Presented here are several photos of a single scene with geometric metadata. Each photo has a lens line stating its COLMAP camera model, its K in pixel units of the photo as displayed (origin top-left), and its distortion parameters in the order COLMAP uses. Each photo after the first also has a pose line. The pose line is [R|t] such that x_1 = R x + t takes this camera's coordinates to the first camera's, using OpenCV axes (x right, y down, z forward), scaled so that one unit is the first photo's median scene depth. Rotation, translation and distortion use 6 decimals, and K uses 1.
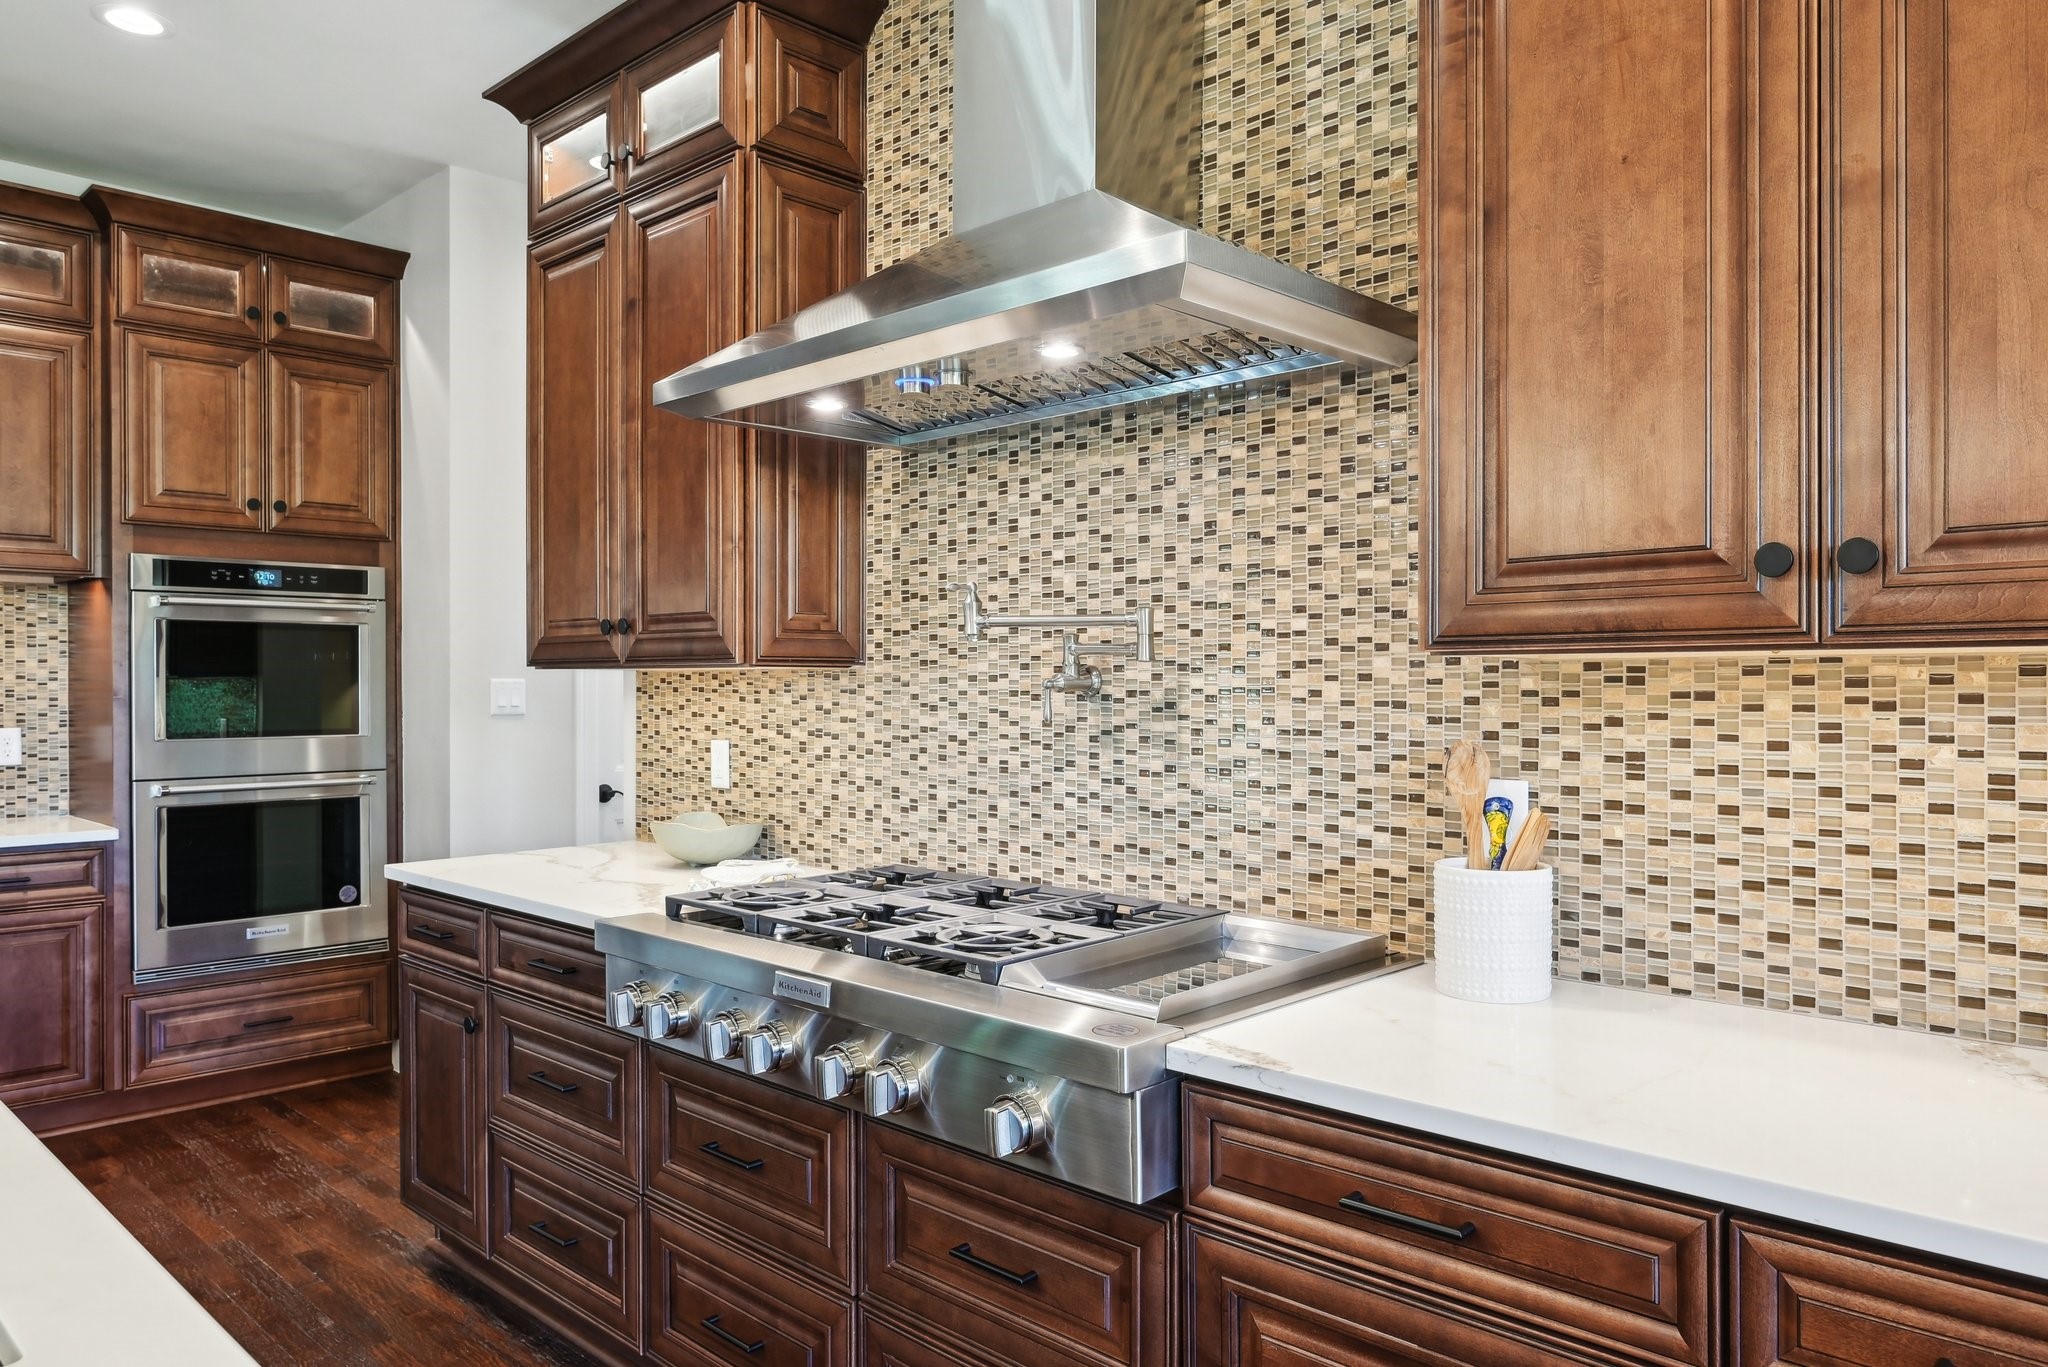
lens RADIAL K [[1381.2, 0, 1021.4], [0, 1381.2, 681.0], [0, 0, 1]] dist [0.012923, 0.000976]
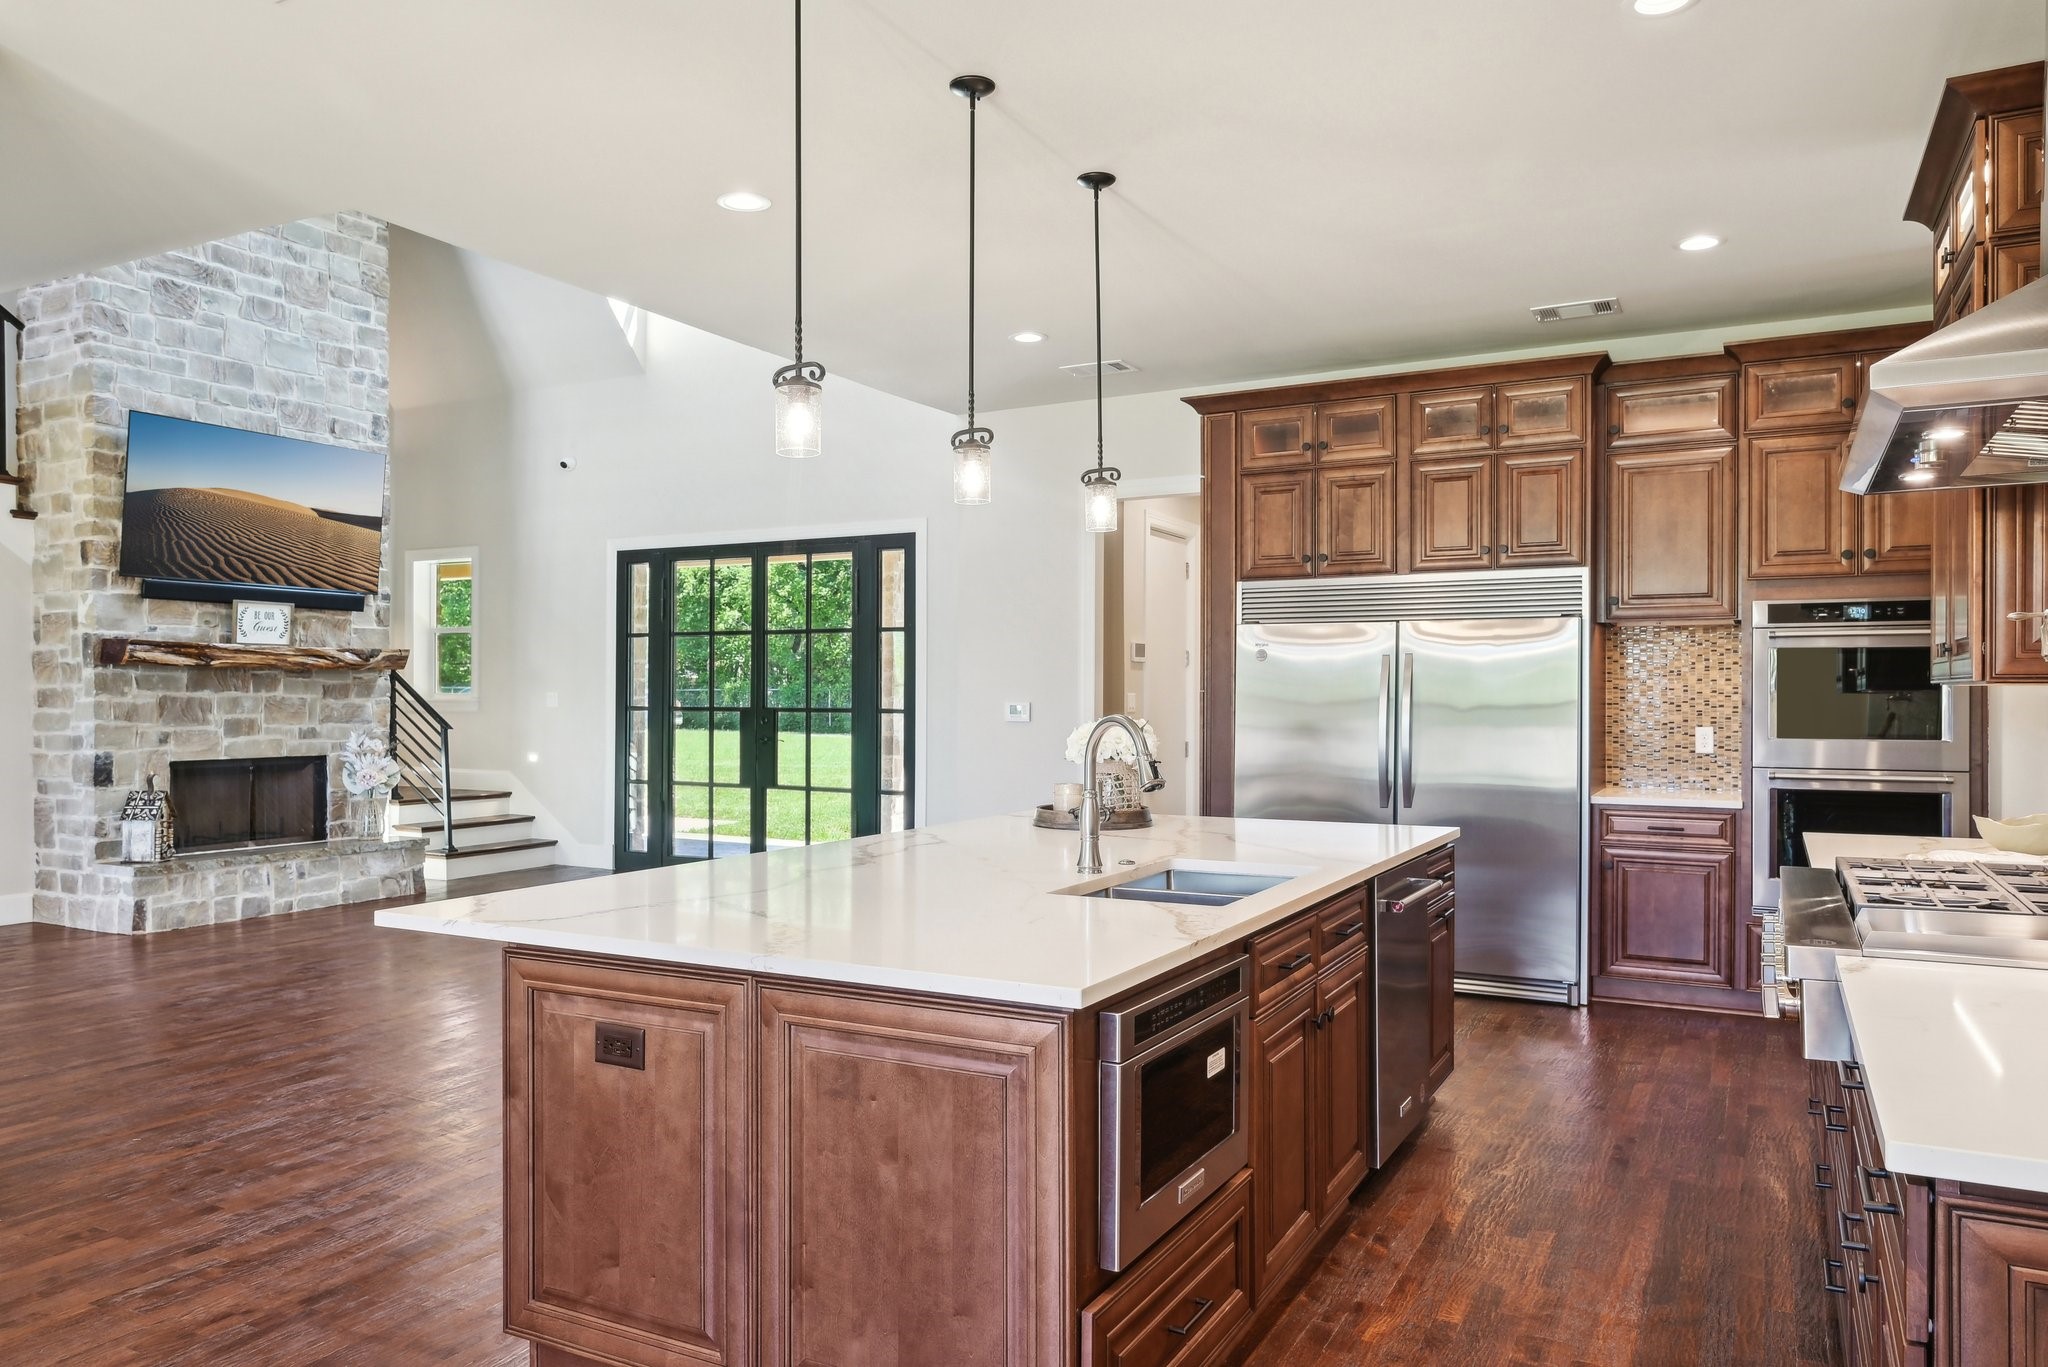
lens RADIAL K [[1381.2, 0, 1024.0], [0, 1381.2, 688.3], [0, 0, 1]] dist [0.012923, 0.000976]
pose [[0.277729, -0.000821, -0.960659, 0.456807], [-0.001561, 0.999998, -0.001306, -0.003089], [0.960658, 0.001862, 0.277728, -0.069034]]
